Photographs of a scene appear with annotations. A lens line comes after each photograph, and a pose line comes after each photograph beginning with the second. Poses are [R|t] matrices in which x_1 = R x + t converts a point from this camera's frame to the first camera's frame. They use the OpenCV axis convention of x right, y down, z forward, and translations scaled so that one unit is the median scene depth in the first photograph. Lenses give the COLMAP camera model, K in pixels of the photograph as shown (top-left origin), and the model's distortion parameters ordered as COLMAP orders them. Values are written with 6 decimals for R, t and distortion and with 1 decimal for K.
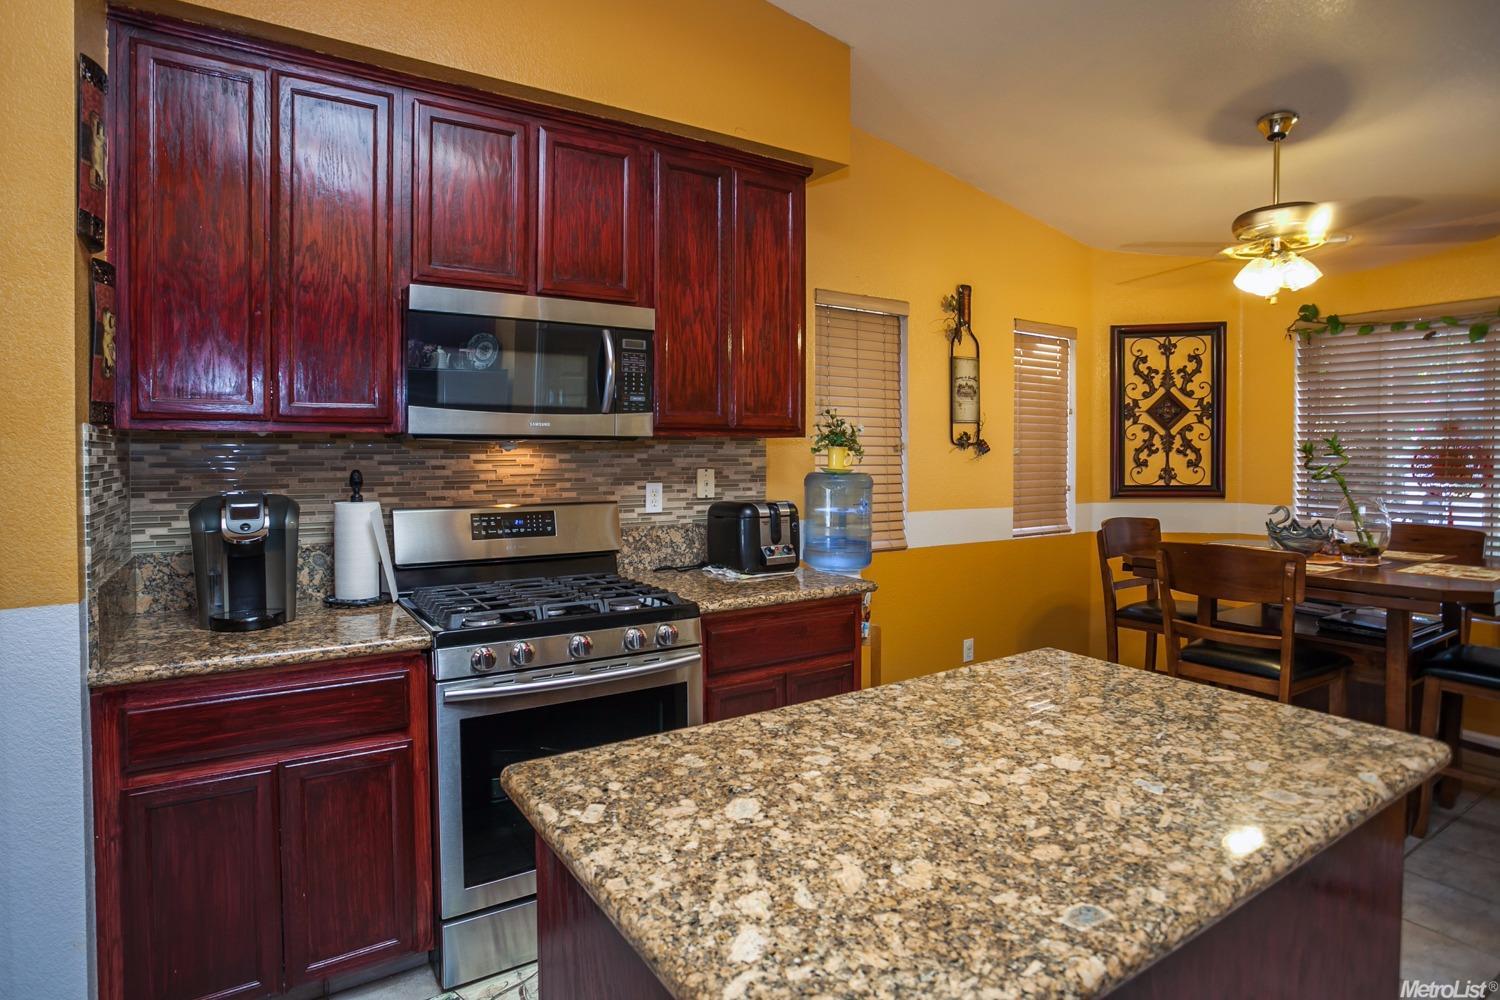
lens RADIAL K [[769.7, 0, 696.1], [0, 769.7, 464.8], [0, 0, 1]] dist [-0.055440, 0.015323]
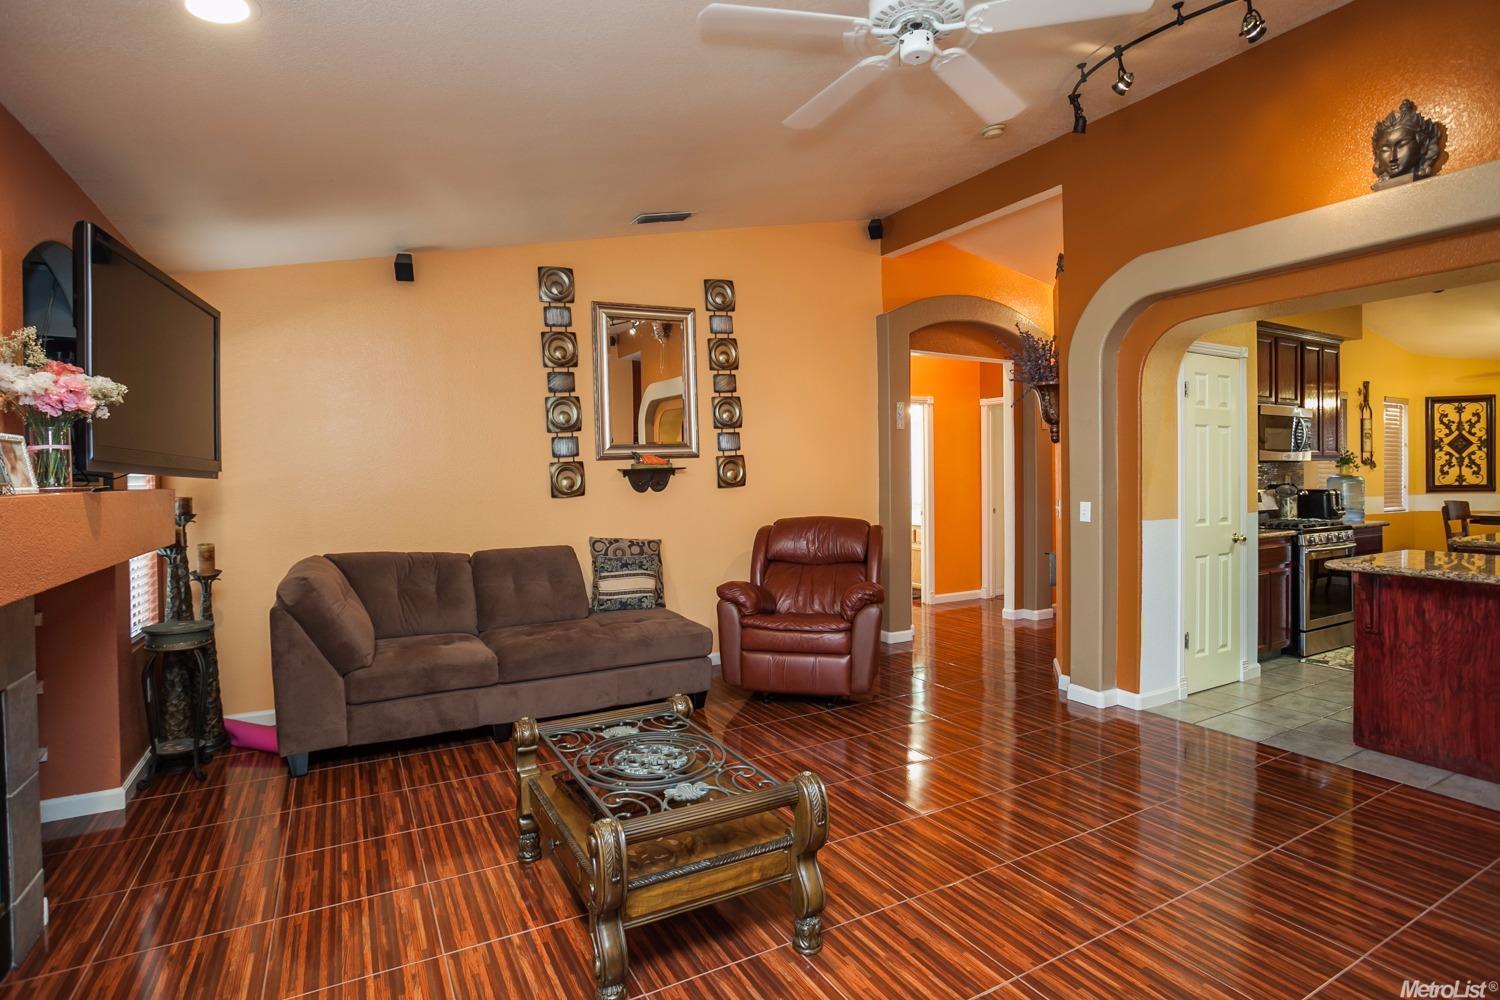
lens RADIAL K [[769.7, 0, 729.5], [0, 769.7, 481.2], [0, 0, 1]] dist [-0.055440, 0.015323]
pose [[0.999009, -0.009081, -0.043578, -1.178218], [0.008709, 0.999924, -0.008715, 0.021094], [0.043653, 0.008327, 0.999012, -0.952186]]
